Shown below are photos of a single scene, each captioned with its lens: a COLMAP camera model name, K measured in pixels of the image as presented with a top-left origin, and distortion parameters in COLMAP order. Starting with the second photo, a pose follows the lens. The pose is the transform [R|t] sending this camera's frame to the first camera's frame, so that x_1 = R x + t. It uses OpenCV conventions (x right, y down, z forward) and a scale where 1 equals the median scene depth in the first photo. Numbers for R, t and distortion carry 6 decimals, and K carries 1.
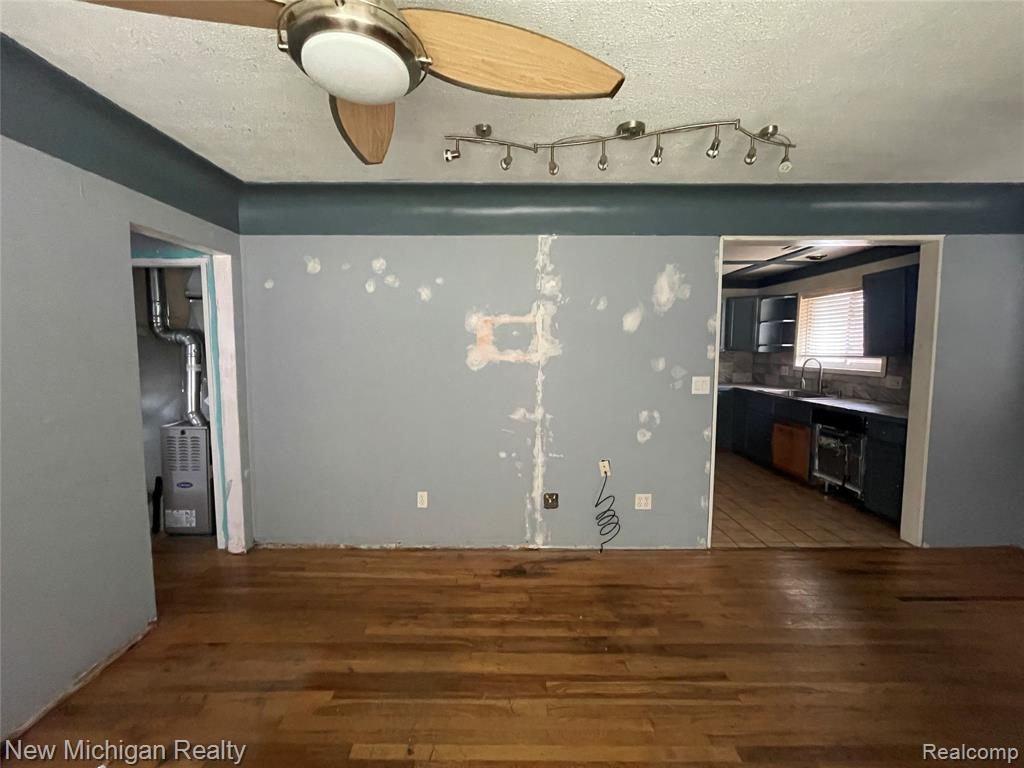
lens RADIAL K [[412.2, 0, 510.9], [0, 412.2, 380.9], [0, 0, 1]] dist [-0.000893, 0.000340]
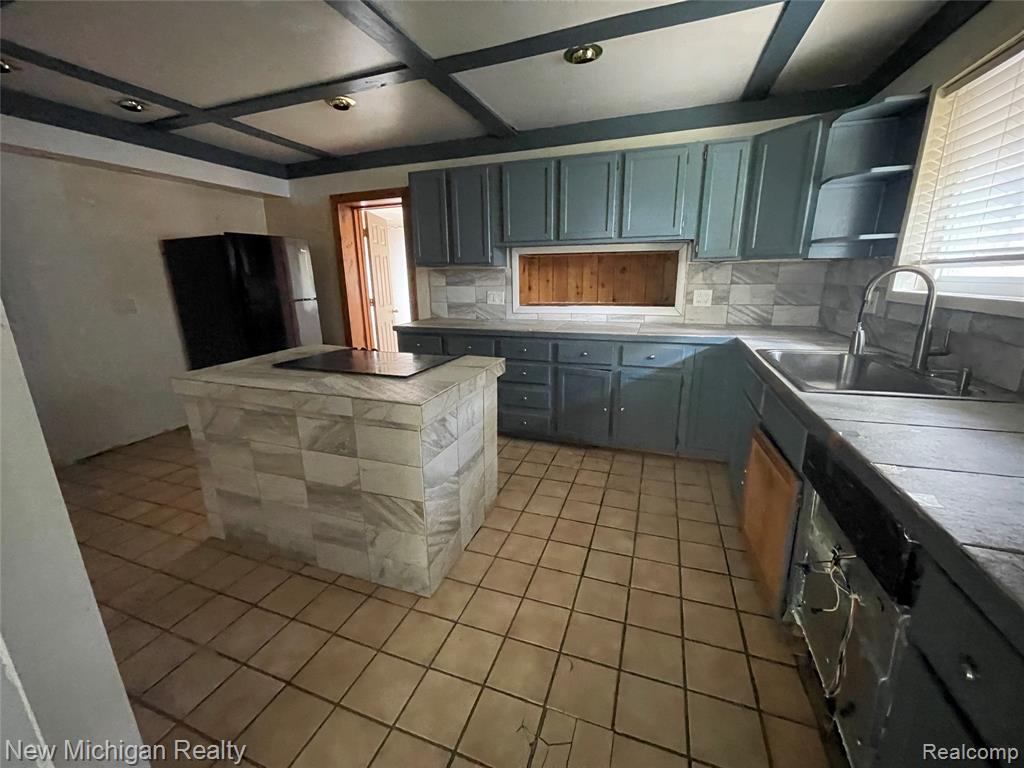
lens RADIAL K [[412.2, 0, 510.9], [0, 412.2, 380.9], [0, 0, 1]] dist [-0.000893, 0.000340]
pose [[0.943238, 0.069642, -0.324733, 0.888084], [-0.014332, 0.985392, 0.169696, -0.023523], [0.331807, -0.155410, 0.930458, 0.926744]]
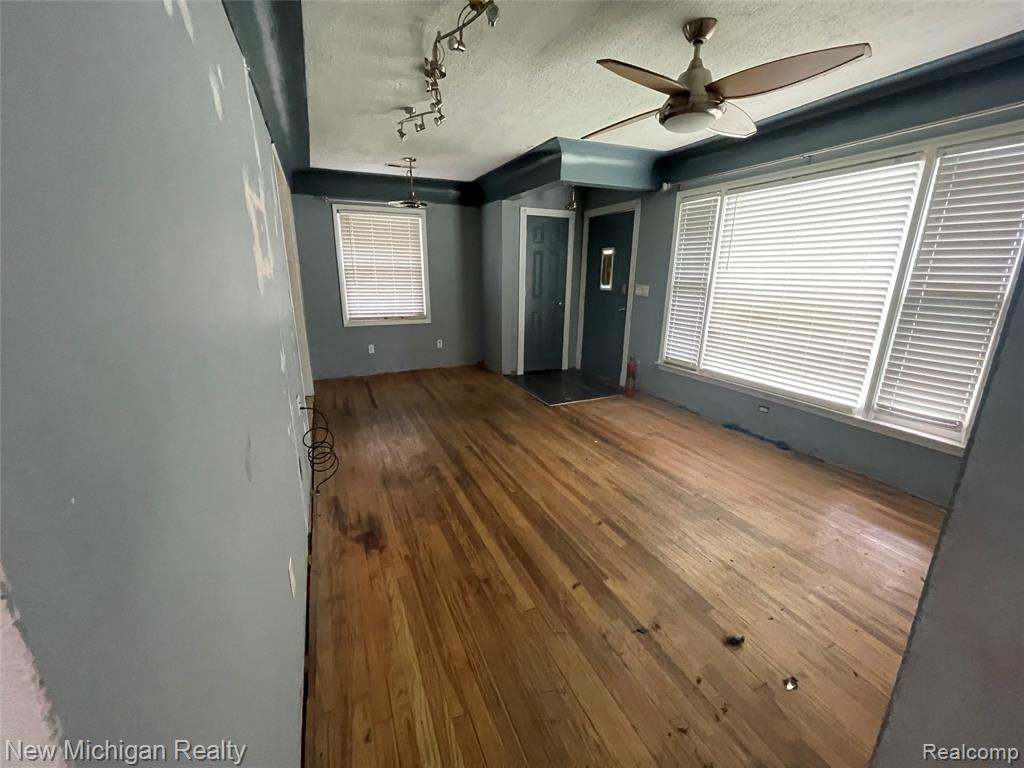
lens RADIAL K [[412.2, 0, 510.9], [0, 412.2, 380.9], [0, 0, 1]] dist [-0.000893, 0.000340]
pose [[-0.403612, -0.246360, 0.881138, -0.711046], [0.067407, 0.952442, 0.297172, -0.062101], [-0.912444, 0.179337, -0.367810, 0.932039]]
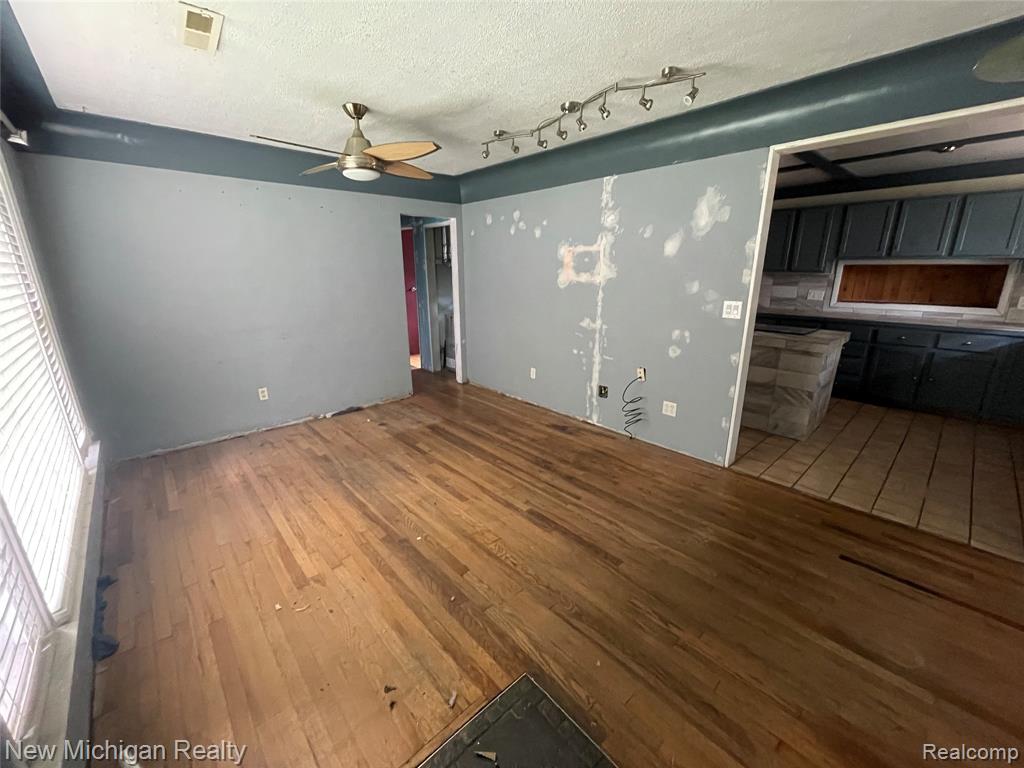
lens RADIAL K [[412.2, 0, 510.9], [0, 412.2, 380.9], [0, 0, 1]] dist [-0.000893, 0.000340]
pose [[0.672612, 0.191295, -0.714842, 0.863571], [-0.053140, 0.976001, 0.211181, -0.003838], [0.738084, -0.104056, 0.666636, -0.092449]]
